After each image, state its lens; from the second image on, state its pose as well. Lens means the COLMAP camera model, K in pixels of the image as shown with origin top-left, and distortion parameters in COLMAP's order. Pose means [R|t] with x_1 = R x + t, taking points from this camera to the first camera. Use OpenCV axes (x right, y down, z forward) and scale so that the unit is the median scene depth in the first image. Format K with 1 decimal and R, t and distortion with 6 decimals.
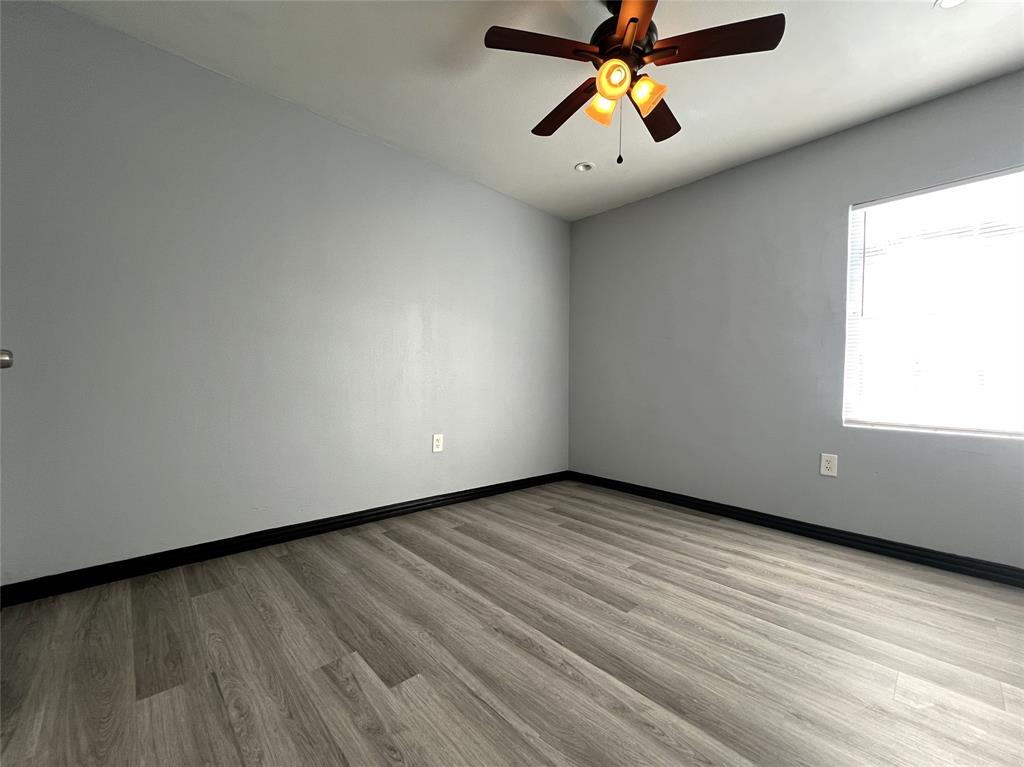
lens RADIAL K [[410.5, 0, 511.2], [0, 410.5, 388.7], [0, 0, 1]] dist [-0.001314, 0.000869]
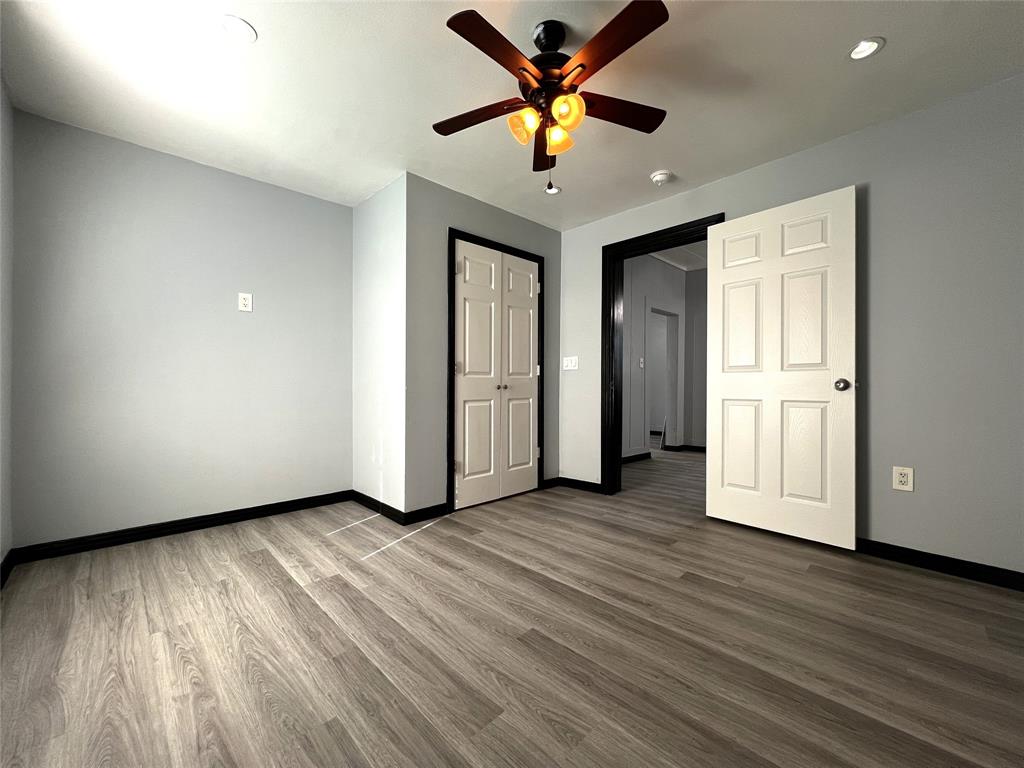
lens RADIAL K [[410.5, 0, 512.0], [0, 410.5, 387.3], [0, 0, 1]] dist [-0.001314, 0.000869]
pose [[-0.999548, -0.014167, -0.026504, 0.294059], [-0.015054, 0.999322, 0.033603, -0.052880], [0.026010, 0.033987, -0.999084, 1.580522]]
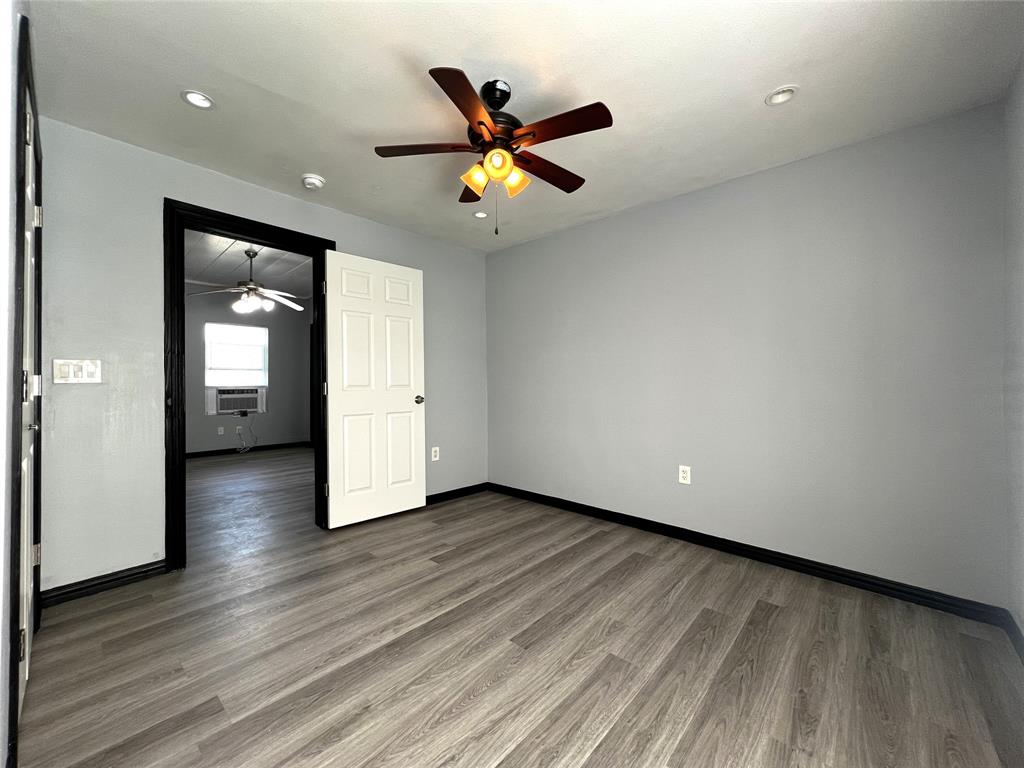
lens RADIAL K [[410.5, 0, 515.9], [0, 410.5, 381.7], [0, 0, 1]] dist [-0.001314, 0.000869]
pose [[0.092057, -0.019191, -0.995569, 1.089759], [-0.025197, 0.999449, -0.021595, -0.081597], [0.995435, 0.027073, 0.091522, 0.724524]]
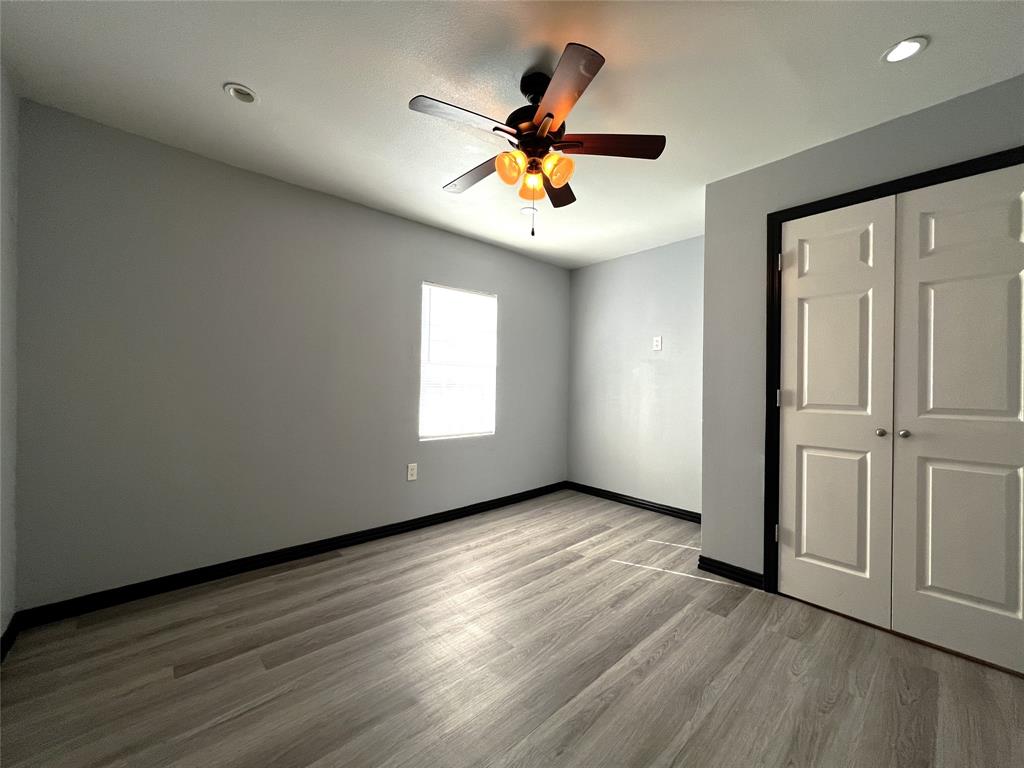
lens RADIAL K [[410.5, 0, 509.2], [0, 410.5, 384.8], [0, 0, 1]] dist [-0.001314, 0.000869]
pose [[0.011484, -0.014512, 0.999829, -0.635714], [0.010936, 0.999837, 0.014386, -0.129678], [-0.999874, 0.010769, 0.011641, 0.798579]]
